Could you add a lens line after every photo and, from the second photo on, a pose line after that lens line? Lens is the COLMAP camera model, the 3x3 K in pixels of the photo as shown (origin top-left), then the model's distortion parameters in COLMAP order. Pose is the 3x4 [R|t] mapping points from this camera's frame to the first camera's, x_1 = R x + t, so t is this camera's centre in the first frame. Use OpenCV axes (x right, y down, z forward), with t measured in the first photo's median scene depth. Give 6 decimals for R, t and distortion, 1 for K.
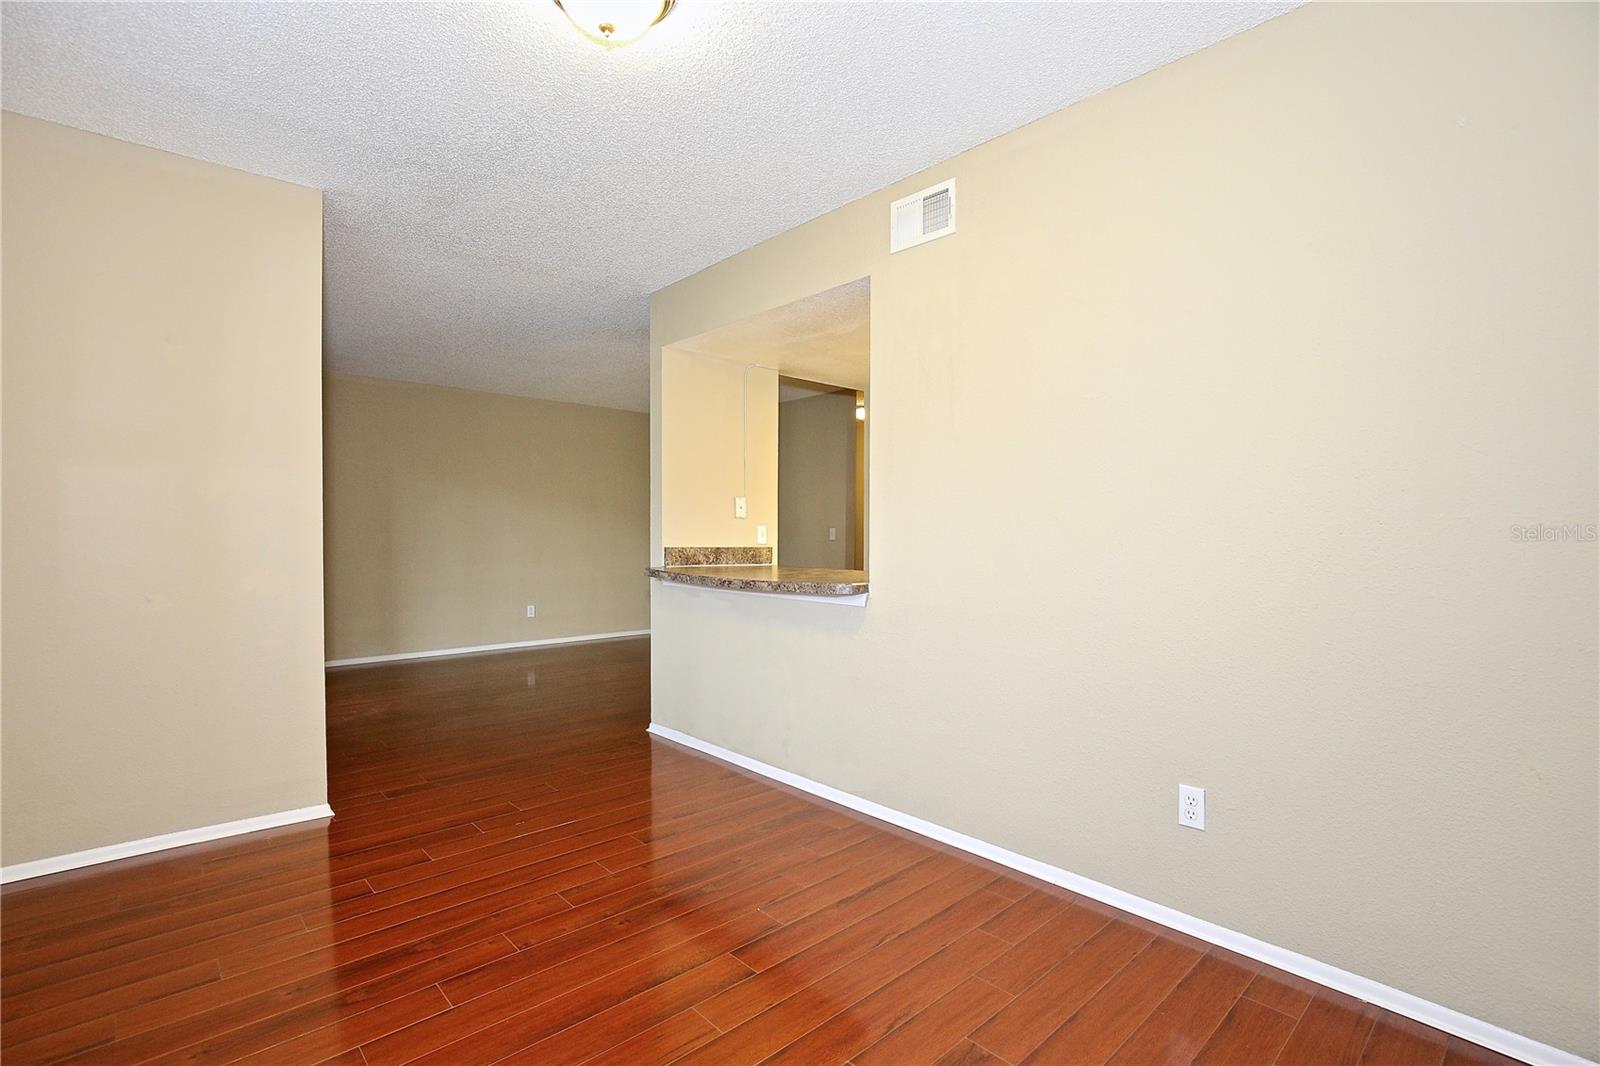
lens RADIAL K [[737.6, 0, 800.0], [0, 737.6, 533.0], [0, 0, 1]] dist [-0.003553, -0.000446]
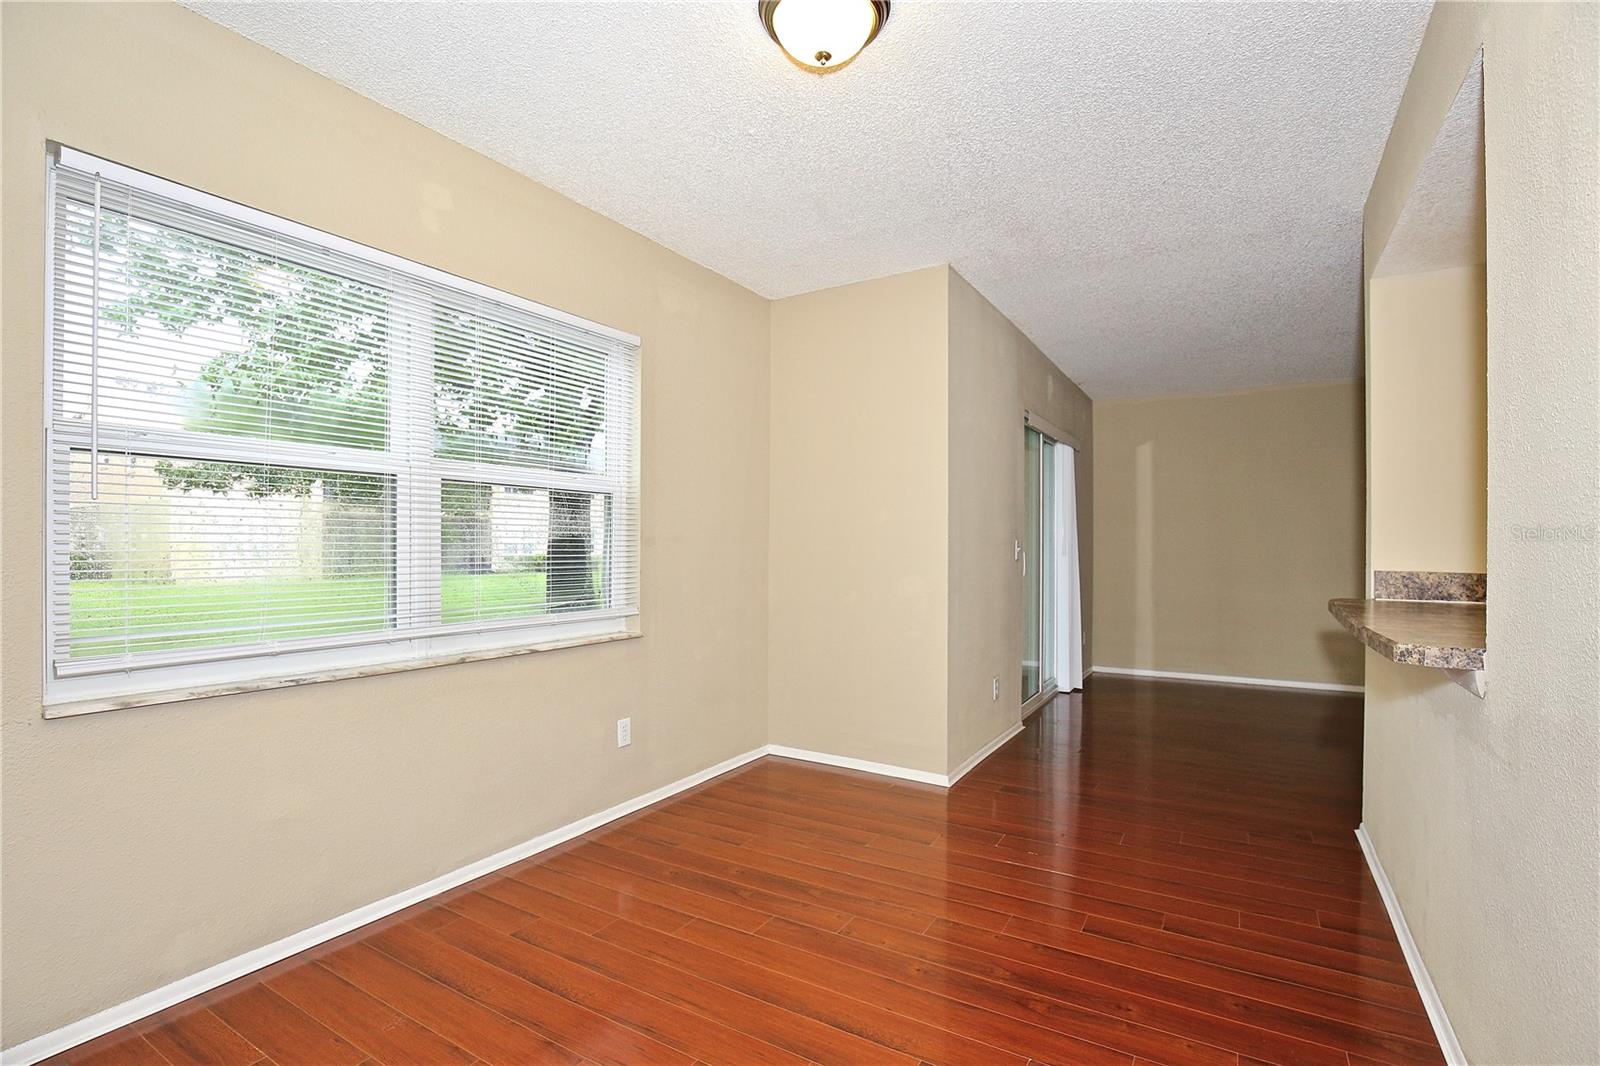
lens RADIAL K [[738.1, 0, 803.6], [0, 738.1, 546.9], [0, 0, 1]] dist [-0.027980, -0.000100]
pose [[0.288518, -0.002862, -0.957470, 0.436417], [-0.000091, 0.999995, -0.003016, -0.000829], [0.957475, 0.000957, 0.288516, 0.433528]]
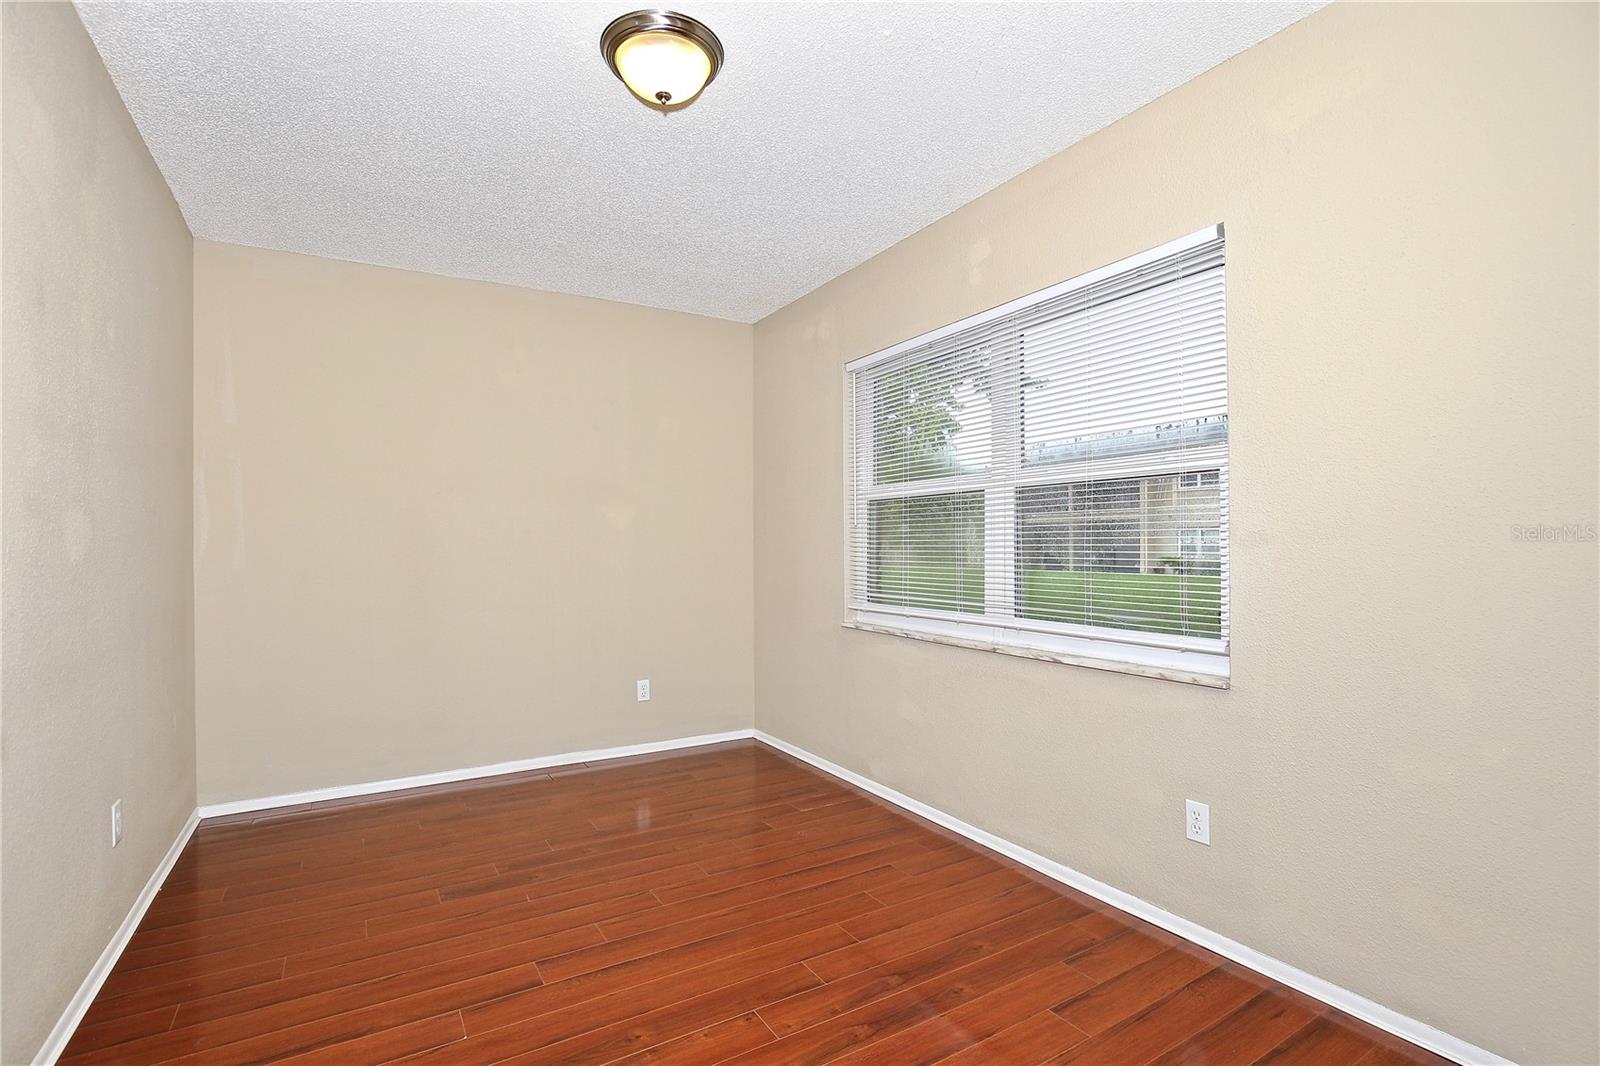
lens RADIAL K [[738.1, 0, 803.6], [0, 738.1, 546.9], [0, 0, 1]] dist [-0.027980, -0.000100]
pose [[-0.981559, 0.000906, 0.191156, -0.415298], [0.001110, 0.999999, 0.000963, -0.006577], [-0.191155, 0.001158, -0.981559, 1.269895]]
